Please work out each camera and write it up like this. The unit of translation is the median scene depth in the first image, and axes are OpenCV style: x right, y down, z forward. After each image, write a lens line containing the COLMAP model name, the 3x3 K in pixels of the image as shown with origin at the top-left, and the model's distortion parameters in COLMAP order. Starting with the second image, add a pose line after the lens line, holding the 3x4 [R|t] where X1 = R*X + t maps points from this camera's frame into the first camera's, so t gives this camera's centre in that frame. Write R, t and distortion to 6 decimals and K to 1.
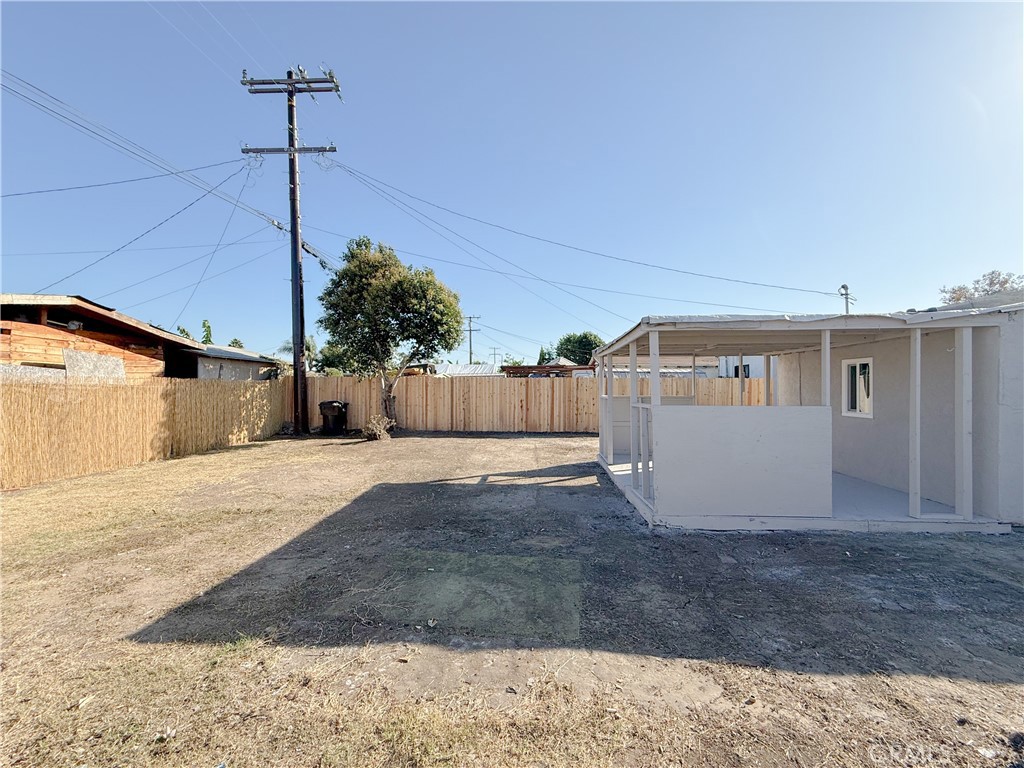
lens RADIAL K [[410.4, 0, 510.5], [0, 410.4, 384.3], [0, 0, 1]] dist [0.000061, 0.000252]
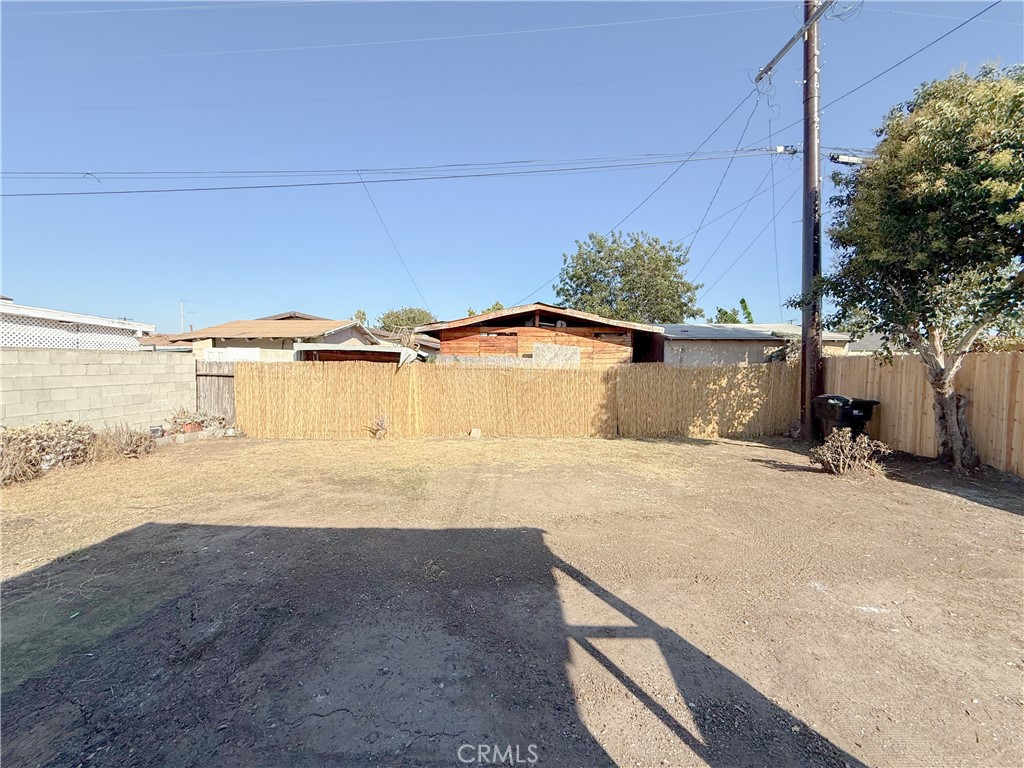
lens RADIAL K [[410.4, 0, 510.5], [0, 410.4, 384.3], [0, 0, 1]] dist [0.000061, 0.000252]
pose [[0.038991, 0.037778, -0.998525, 0.194466], [0.000788, 0.999284, 0.037838, -0.000524], [0.999239, -0.002262, 0.038934, 0.600106]]
